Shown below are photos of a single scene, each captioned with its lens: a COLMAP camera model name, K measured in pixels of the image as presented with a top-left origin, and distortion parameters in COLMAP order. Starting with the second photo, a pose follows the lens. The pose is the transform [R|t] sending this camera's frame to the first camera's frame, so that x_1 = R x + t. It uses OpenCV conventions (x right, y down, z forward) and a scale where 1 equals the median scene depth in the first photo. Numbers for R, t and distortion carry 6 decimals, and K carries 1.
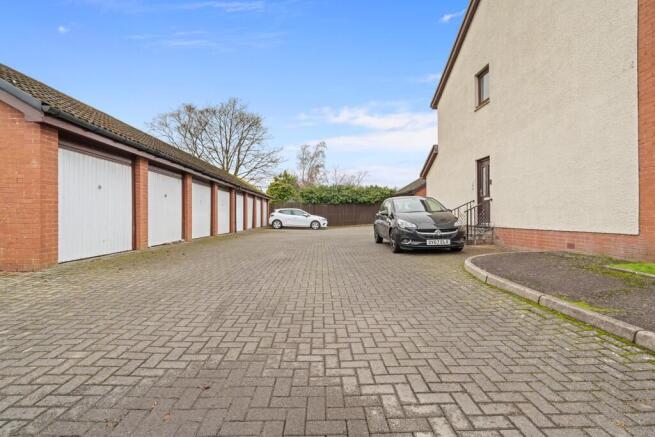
lens RADIAL K [[300.3, 0, 324.7], [0, 300.3, 220.2], [0, 0, 1]] dist [0.000227, 0.000089]
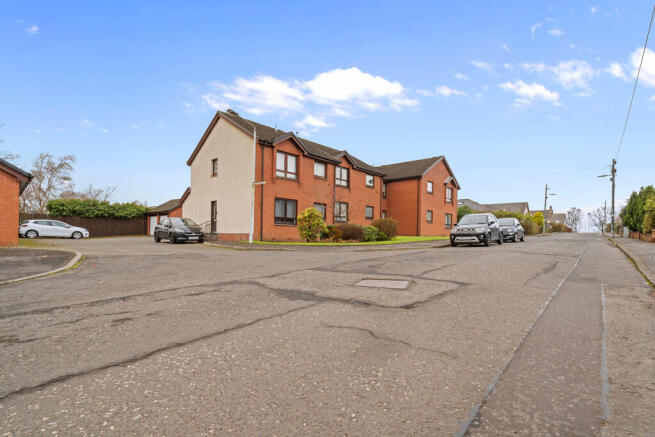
lens RADIAL K [[300.3, 0, 324.7], [0, 300.3, 220.2], [0, 0, 1]] dist [0.000227, 0.000089]
pose [[0.686545, 0.043551, 0.725782, -0.219480], [-0.002644, 0.998347, -0.057406, 0.022346], [-0.727083, 0.037493, 0.685526, -0.475837]]
